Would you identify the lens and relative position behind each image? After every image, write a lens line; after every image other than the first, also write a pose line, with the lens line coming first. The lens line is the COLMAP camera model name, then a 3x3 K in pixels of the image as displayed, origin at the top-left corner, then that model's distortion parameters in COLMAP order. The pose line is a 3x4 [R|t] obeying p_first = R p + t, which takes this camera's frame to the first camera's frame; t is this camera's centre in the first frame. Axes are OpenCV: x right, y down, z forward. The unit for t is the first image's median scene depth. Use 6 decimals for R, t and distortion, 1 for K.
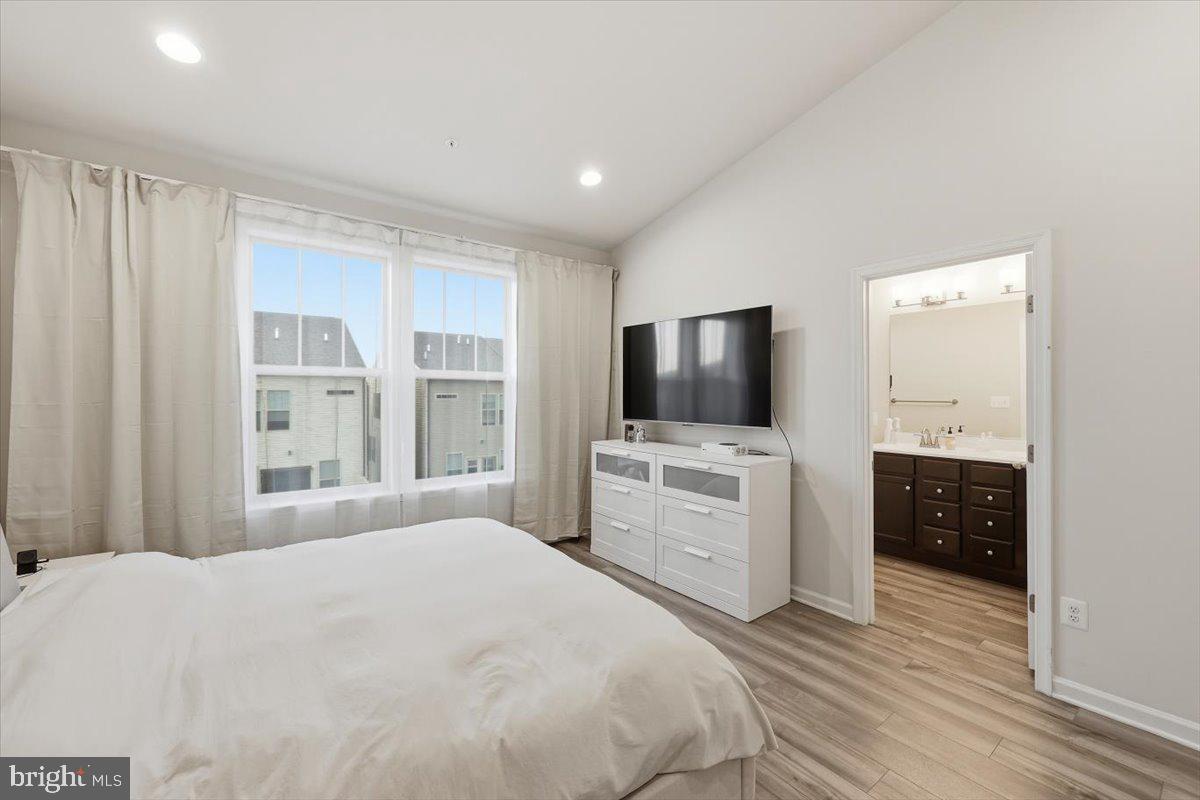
lens RADIAL K [[480.0, 0, 600.8], [0, 480.0, 396.6], [0, 0, 1]] dist [-0.000246, -0.000023]
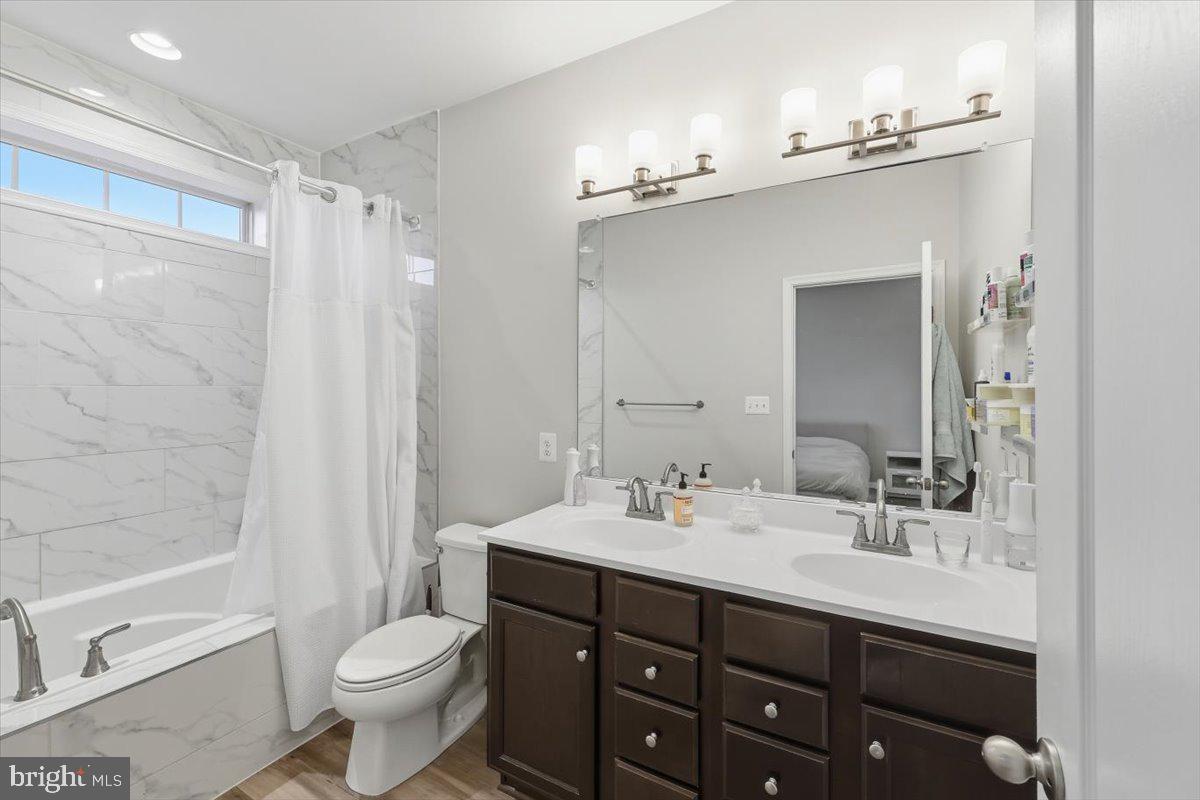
lens RADIAL K [[480.0, 0, 601.8], [0, 480.0, 393.3], [0, 0, 1]] dist [-0.000246, -0.000023]
pose [[0.912962, -0.000665, 0.408044, 0.482632], [-0.000491, 0.999996, 0.002727, -0.008142], [-0.408044, -0.002690, 0.912958, 0.632987]]
